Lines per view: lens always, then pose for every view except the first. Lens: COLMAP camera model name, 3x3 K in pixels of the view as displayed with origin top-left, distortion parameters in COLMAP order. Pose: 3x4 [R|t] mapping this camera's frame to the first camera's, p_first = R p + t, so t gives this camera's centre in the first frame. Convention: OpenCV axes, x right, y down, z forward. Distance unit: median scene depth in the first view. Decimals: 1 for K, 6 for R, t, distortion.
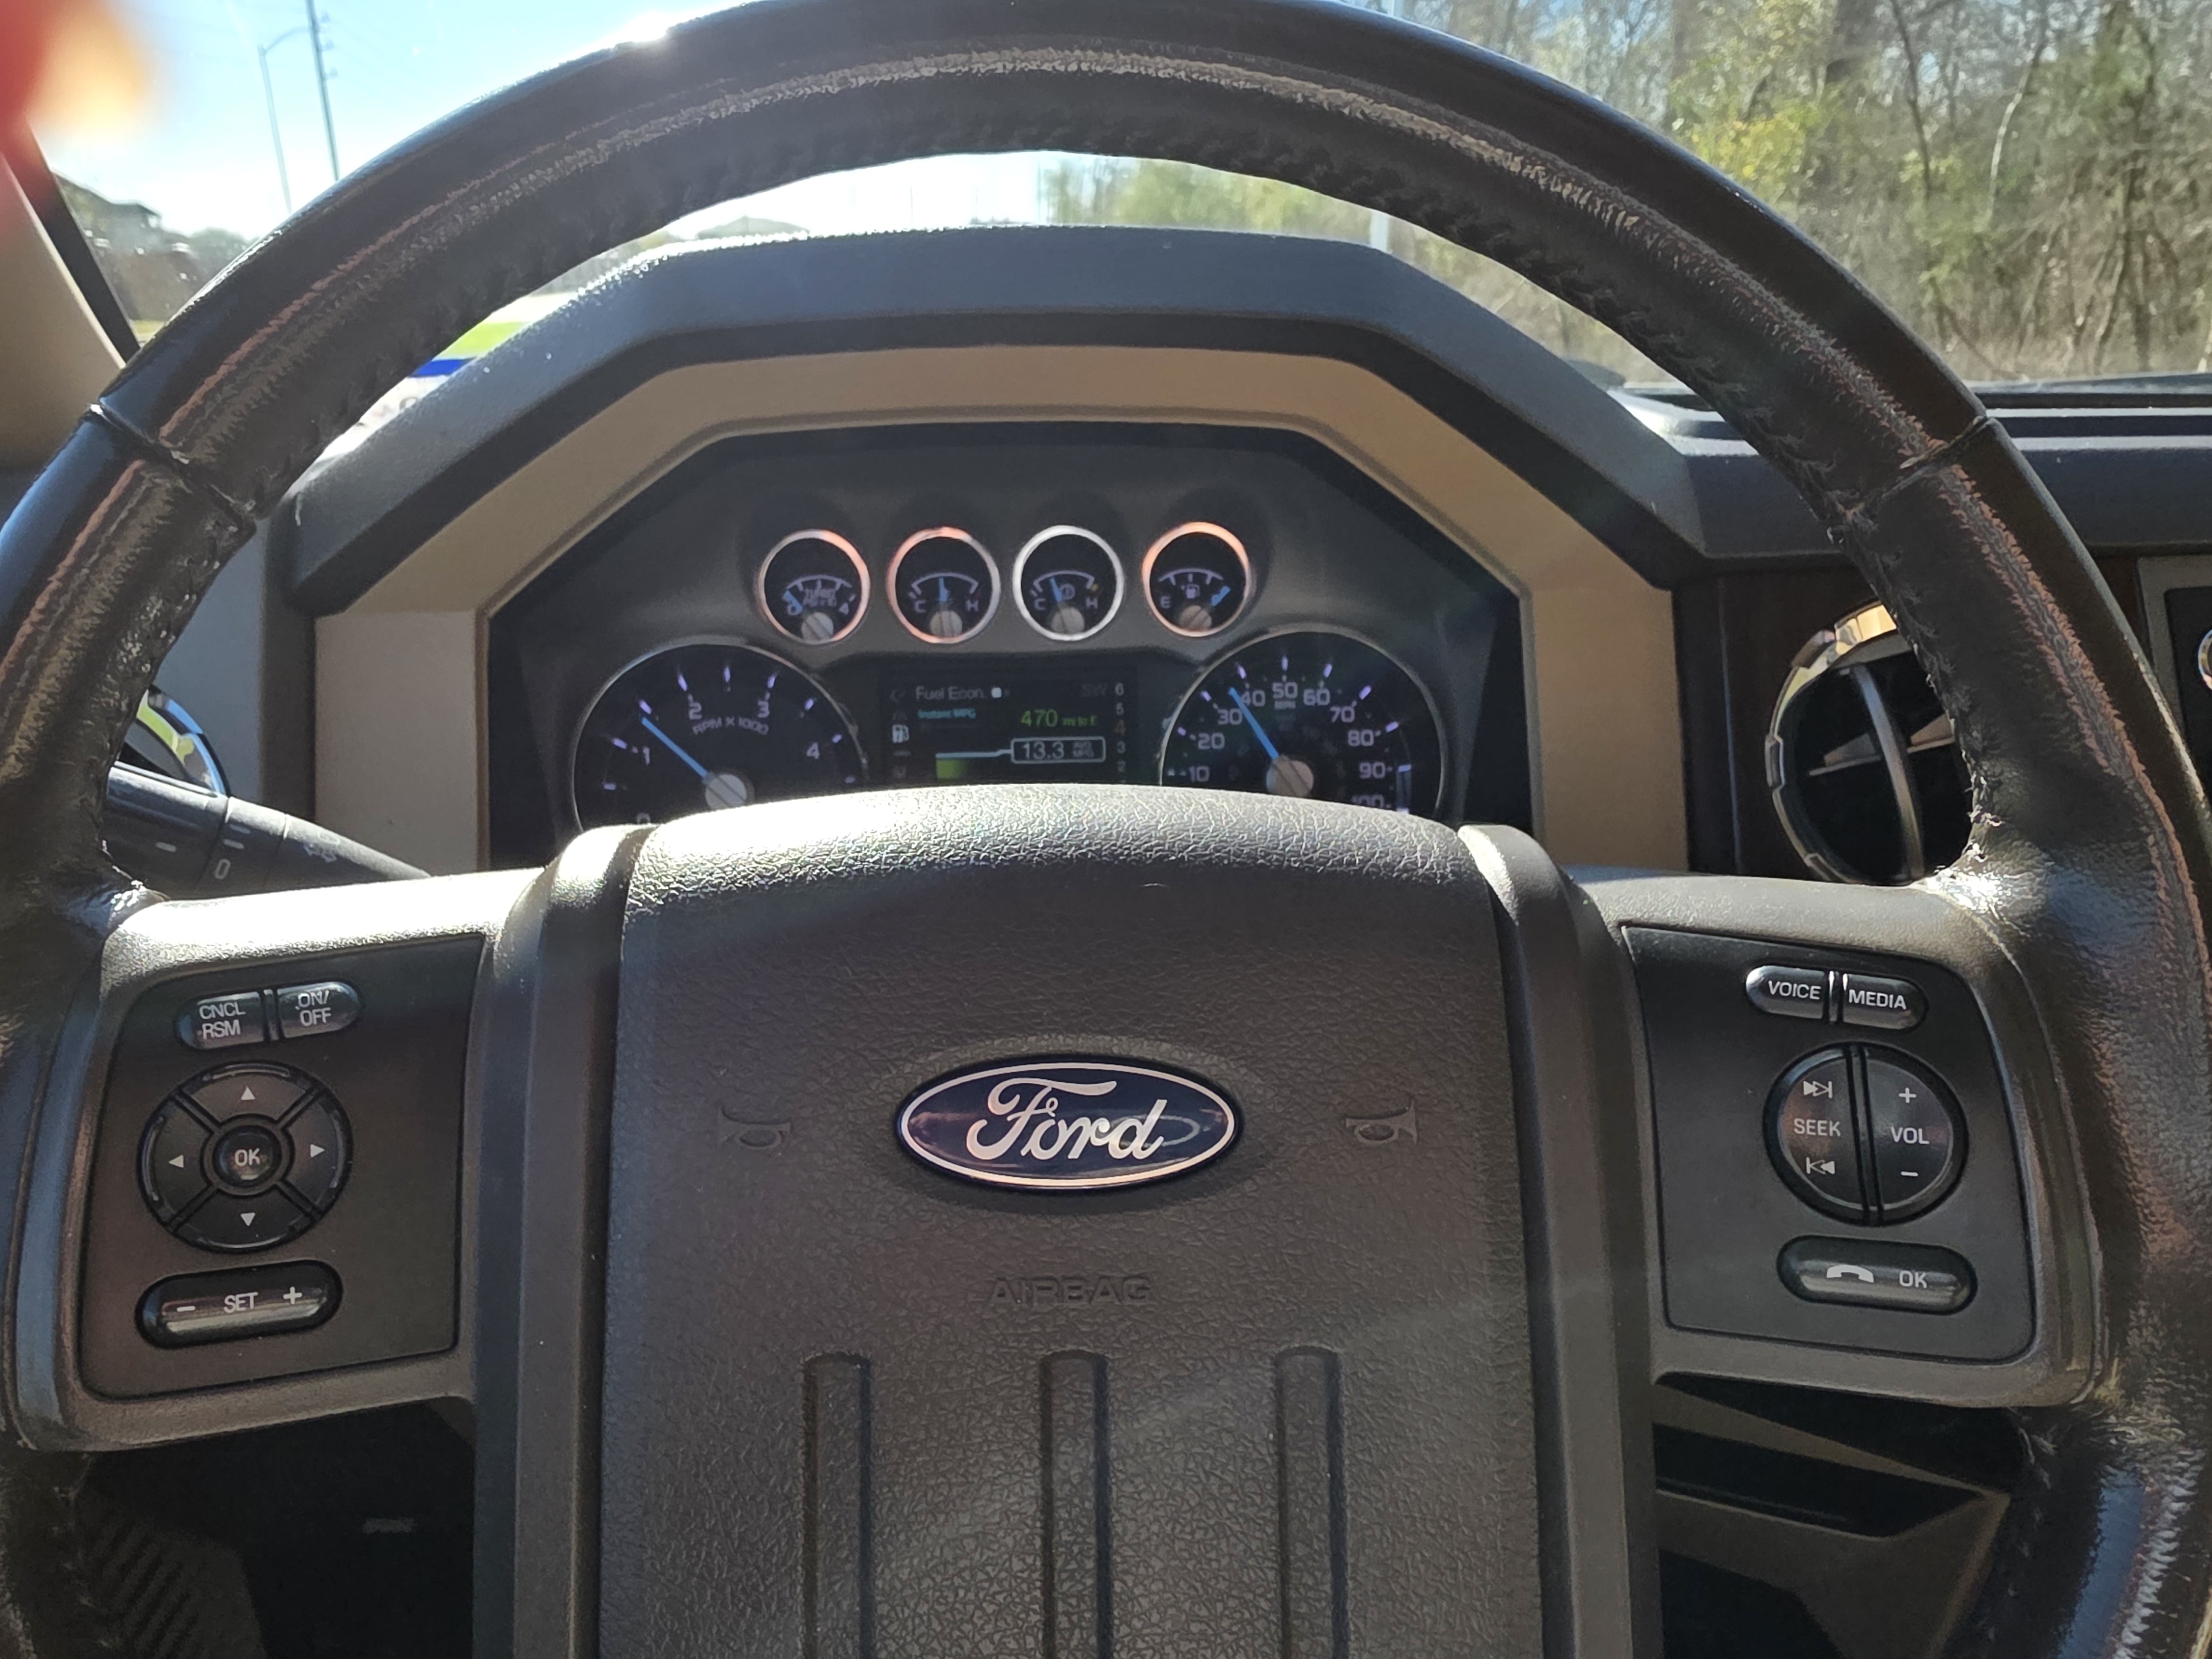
lens RADIAL K [[1513.9, 0, 1089.6], [0, 1513.9, 821.9], [0, 0, 1]] dist [0.024758, 0.000092]
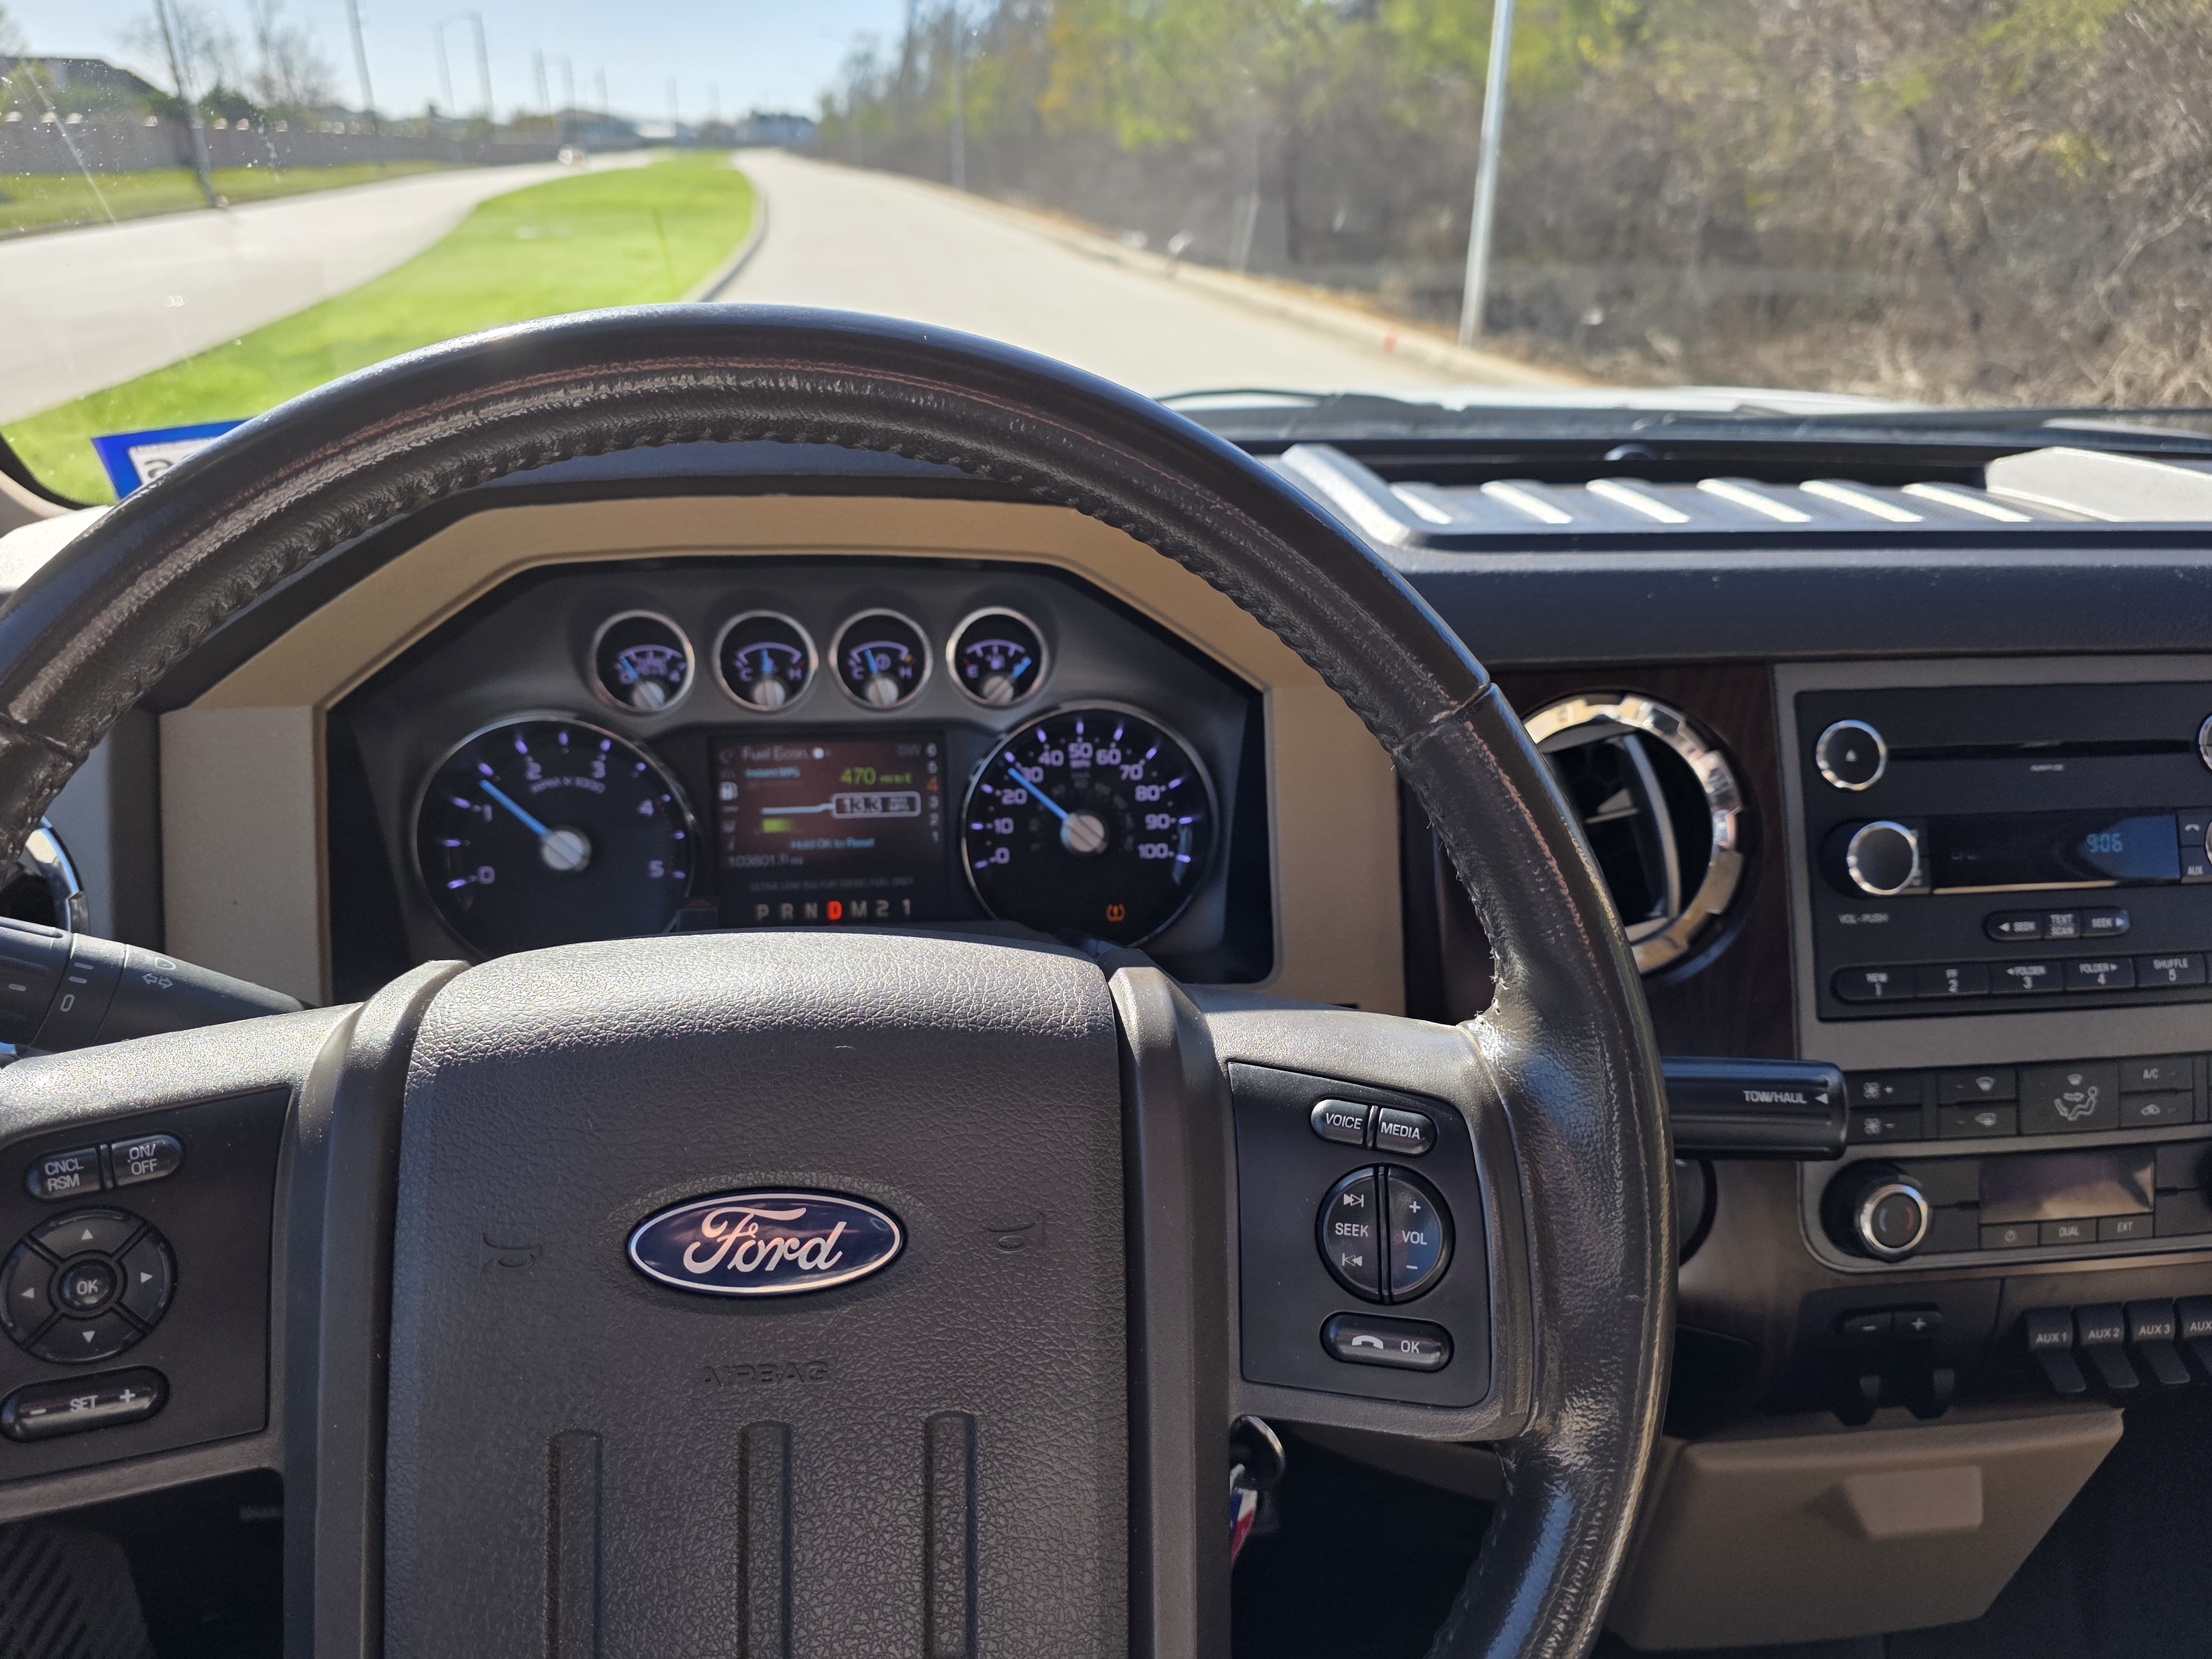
lens RADIAL K [[1478.1, 0, 1106.0], [0, 1478.1, 829.5], [0, 0, 1]] dist [0.058911, -0.055433]
pose [[0.997157, 0.005784, 0.075124, 0.172247], [-0.009205, 0.998933, 0.045262, -0.204830], [-0.074782, -0.045825, 0.996146, -0.249474]]
